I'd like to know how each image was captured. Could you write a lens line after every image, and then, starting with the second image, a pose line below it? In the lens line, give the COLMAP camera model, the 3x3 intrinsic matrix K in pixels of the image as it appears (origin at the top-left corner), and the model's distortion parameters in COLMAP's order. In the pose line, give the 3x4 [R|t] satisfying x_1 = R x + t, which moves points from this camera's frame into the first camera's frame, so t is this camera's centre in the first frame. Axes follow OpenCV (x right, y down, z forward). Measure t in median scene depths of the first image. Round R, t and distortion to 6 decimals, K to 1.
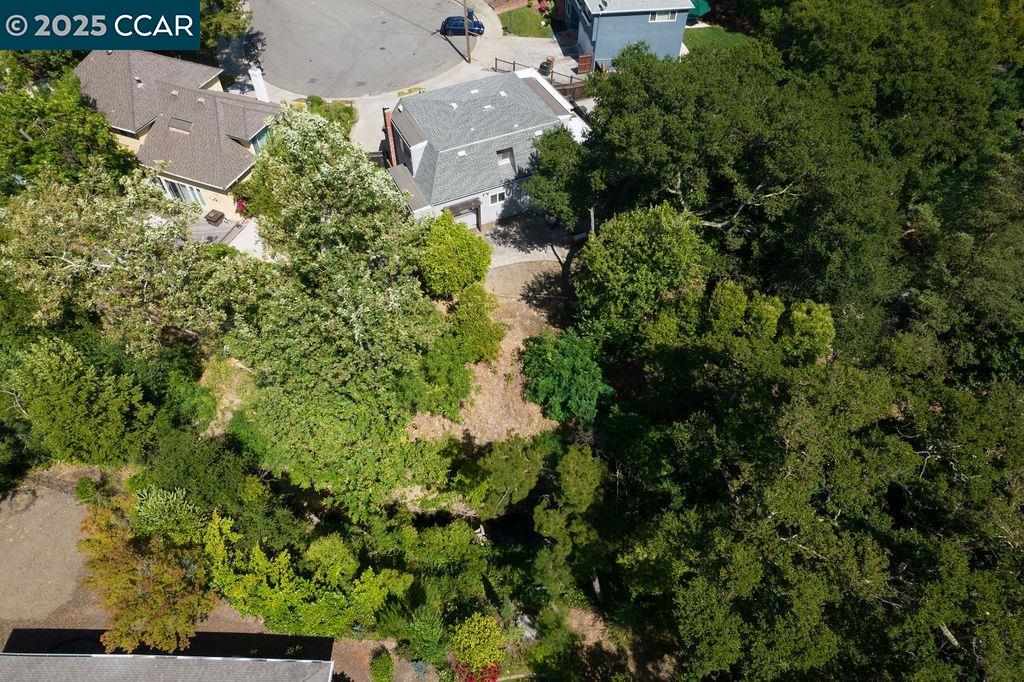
lens RADIAL K [[611.9, 0, 490.8], [0, 611.9, 338.7], [0, 0, 1]] dist [-0.022050, 0.001055]
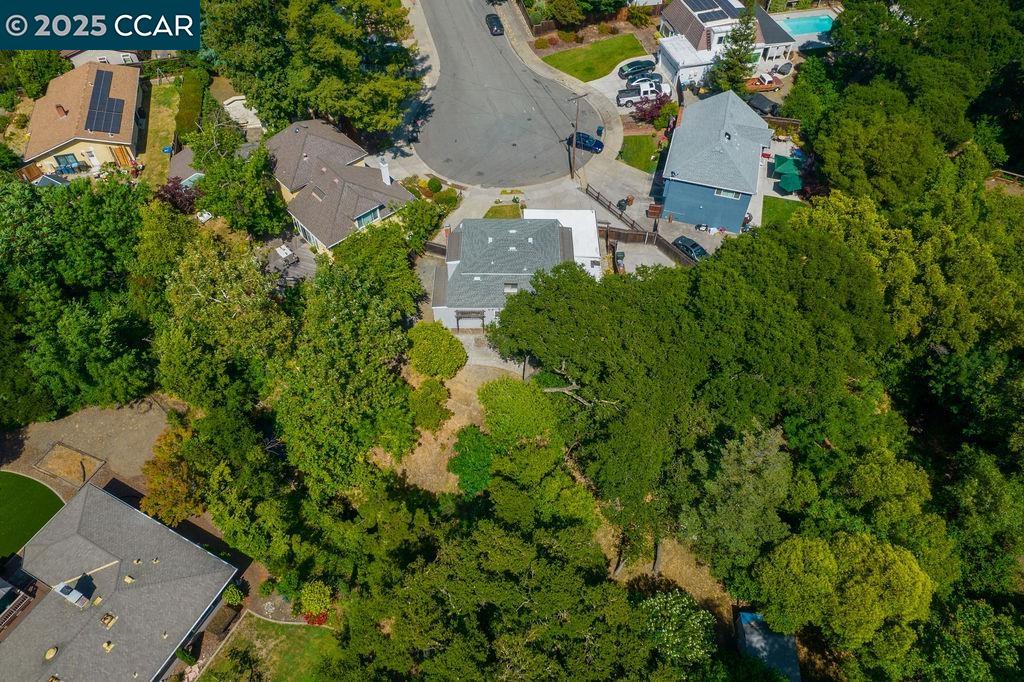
lens RADIAL K [[657.0, 0, 512.0], [0, 657.0, 341.0], [0, 0, 1]] dist [-0.040981, -0.000433]
pose [[0.907240, 0.333692, -0.256058, 0.473811], [-0.332126, 0.941872, 0.050683, -0.291031], [0.258087, 0.039062, 0.965332, -0.411164]]
